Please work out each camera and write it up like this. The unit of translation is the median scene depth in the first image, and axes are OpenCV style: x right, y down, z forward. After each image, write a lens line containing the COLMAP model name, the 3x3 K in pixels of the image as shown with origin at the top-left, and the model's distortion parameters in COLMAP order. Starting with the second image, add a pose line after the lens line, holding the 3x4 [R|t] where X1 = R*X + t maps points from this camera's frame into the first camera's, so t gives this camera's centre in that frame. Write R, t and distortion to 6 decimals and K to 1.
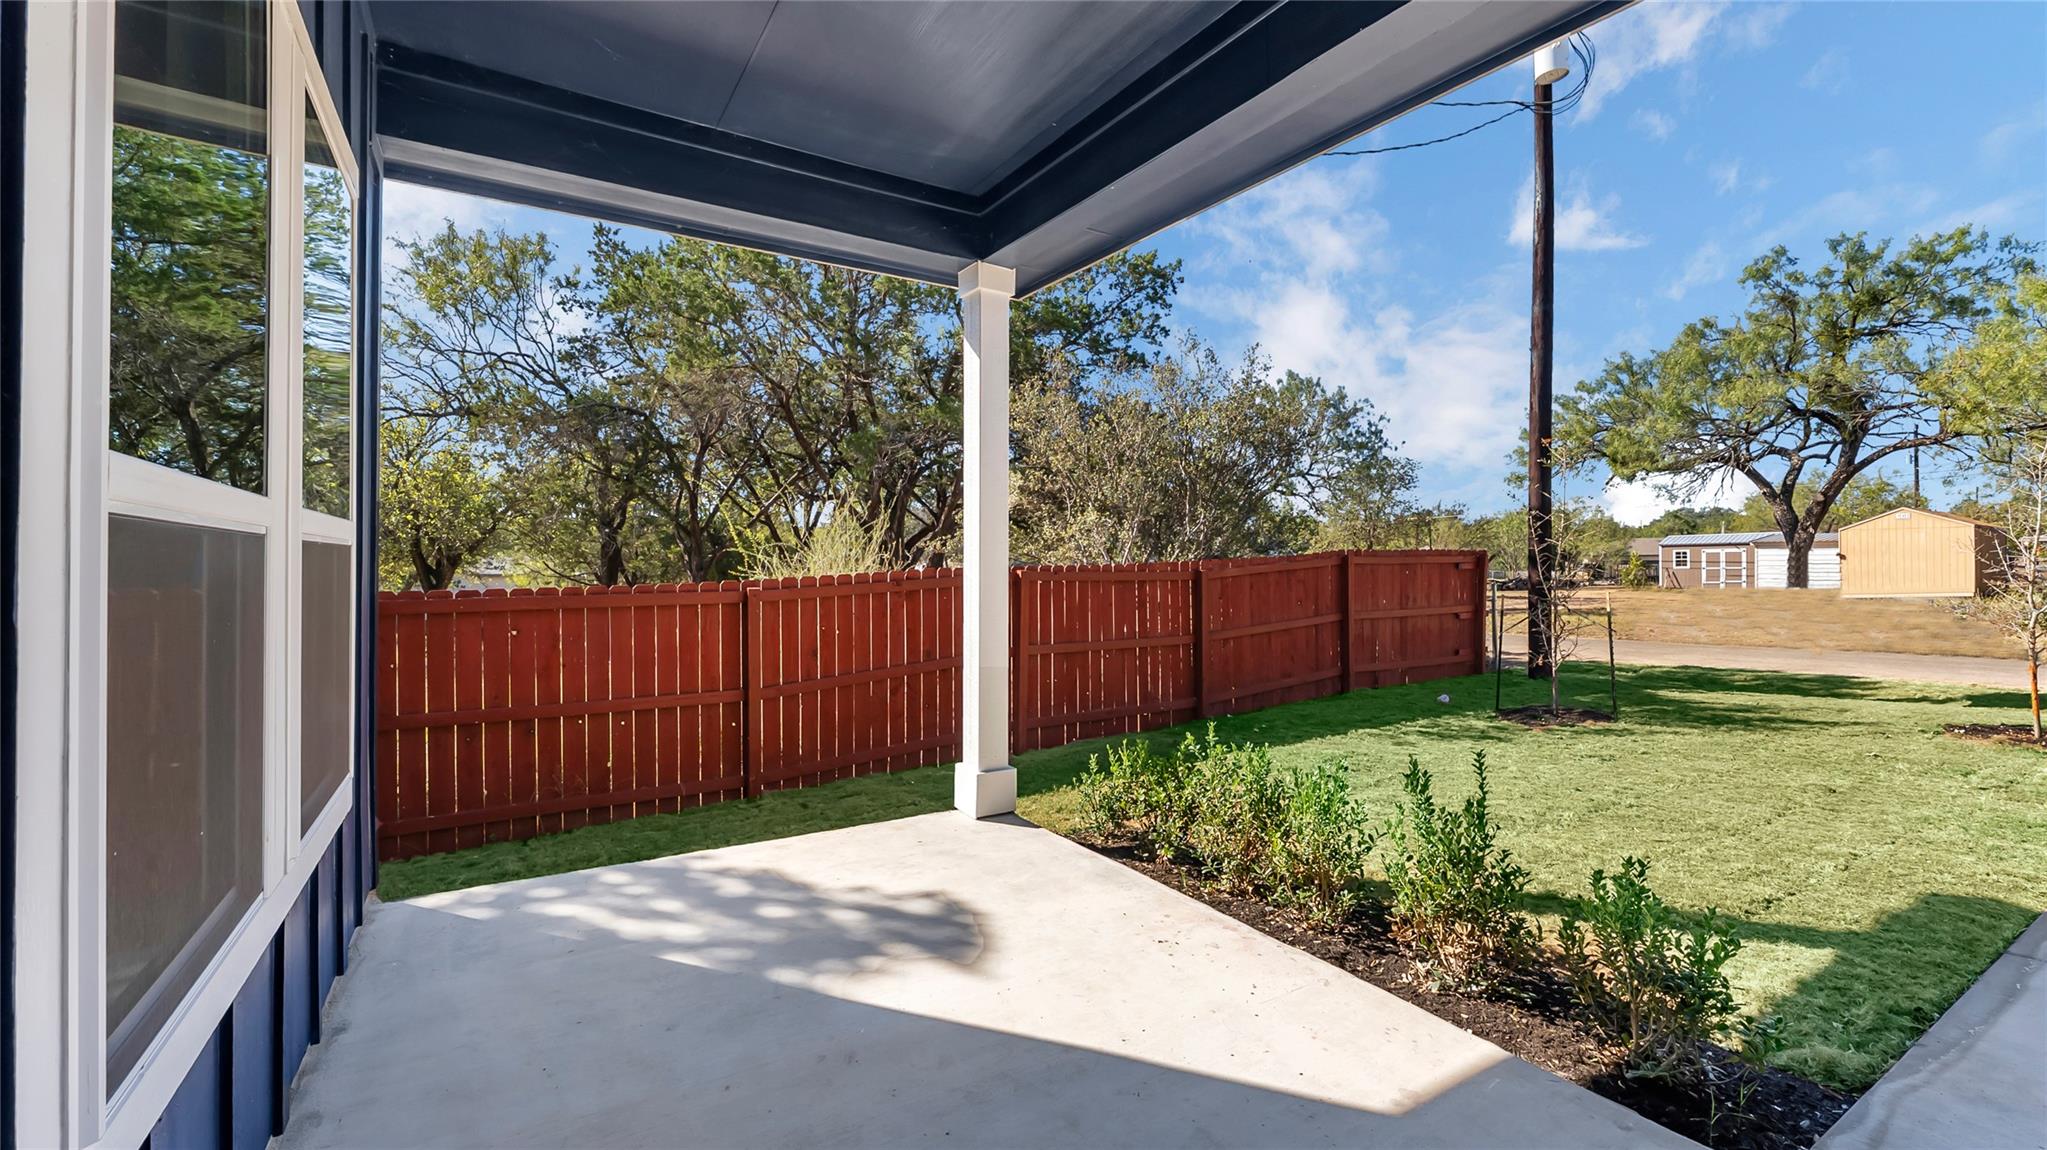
lens RADIAL K [[841.6, 0, 1038.9], [0, 841.6, 564.5], [0, 0, 1]] dist [-0.001242, -0.000158]
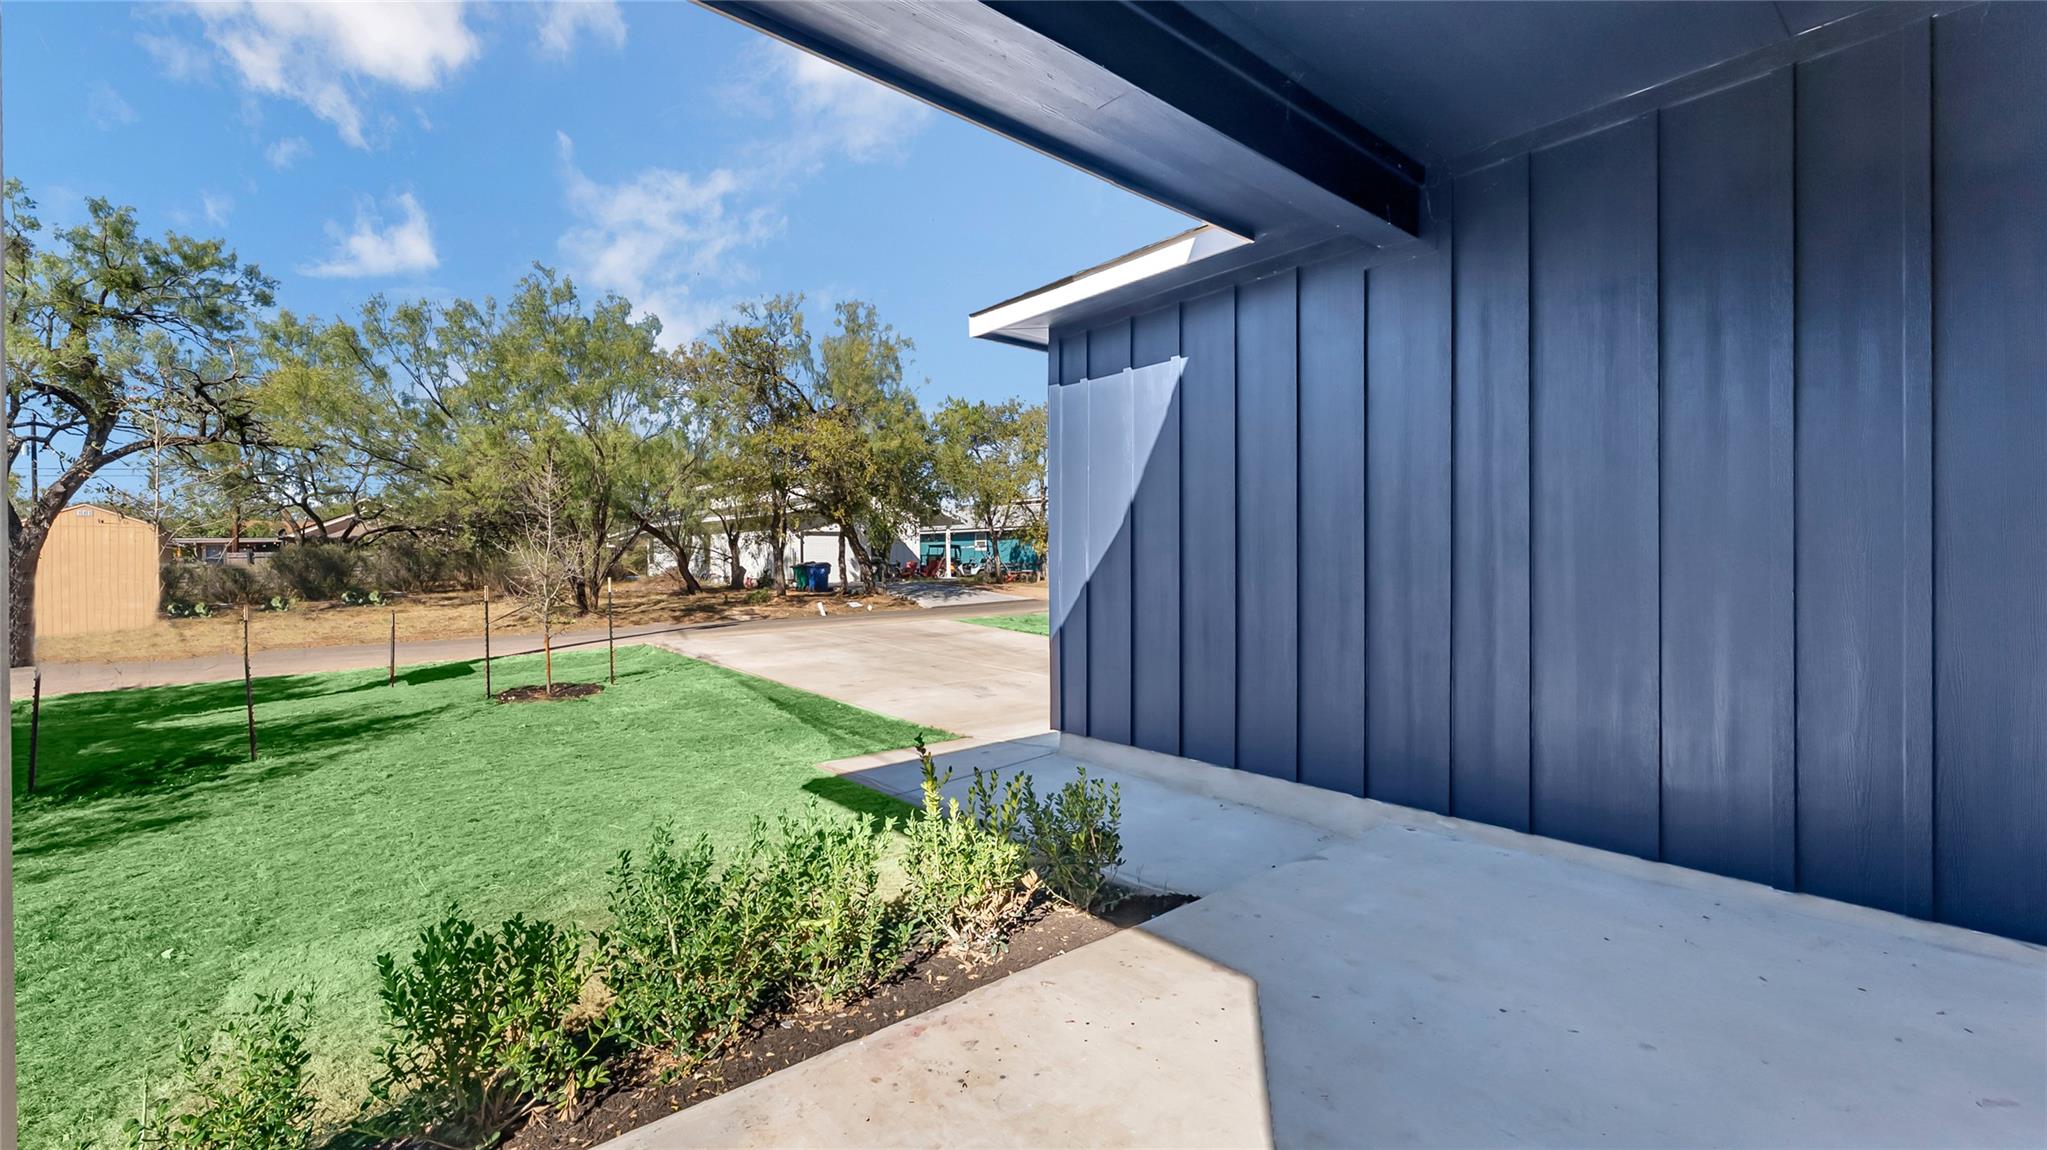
lens RADIAL K [[841.6, 0, 1024.3], [0, 841.6, 562.1], [0, 0, 1]] dist [-0.001242, -0.000158]
pose [[-0.145745, -0.000739, 0.989322, -0.077117], [0.004822, 0.999987, 0.001457, 0.000575], [-0.989310, 0.004983, -0.145739, 0.142850]]
